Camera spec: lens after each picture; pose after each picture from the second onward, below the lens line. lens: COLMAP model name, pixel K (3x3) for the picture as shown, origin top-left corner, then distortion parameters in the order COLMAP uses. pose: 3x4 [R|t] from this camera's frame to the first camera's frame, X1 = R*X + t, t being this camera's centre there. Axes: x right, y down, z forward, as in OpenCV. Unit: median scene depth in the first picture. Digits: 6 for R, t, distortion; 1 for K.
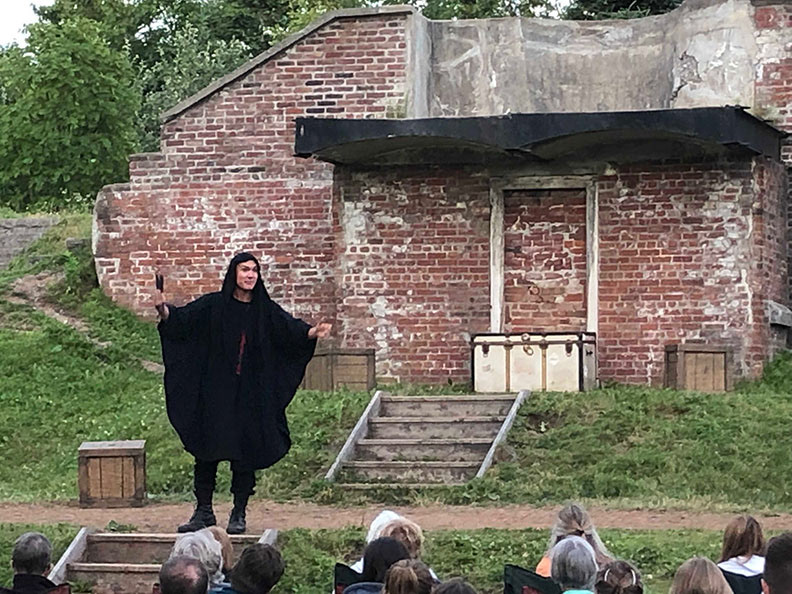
lens RADIAL K [[3061.2, 0, 396.0], [0, 3061.2, 297.0], [0, 0, 1]] dist [0.208321, -1.894565]
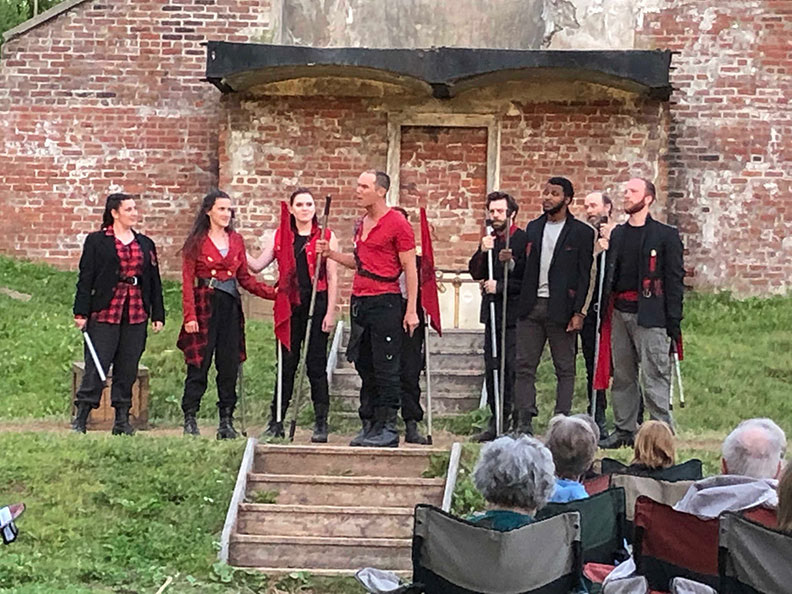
lens RADIAL K [[3121.3, 0, 396.0], [0, 3121.3, 297.0], [0, 0, 1]] dist [0.144890, 1.071030]
pose [[0.970311, 0.033326, 0.239552, -0.192019], [-0.033972, 0.999422, -0.001434, 0.020230], [-0.239462, -0.006747, 0.970882, 0.025322]]
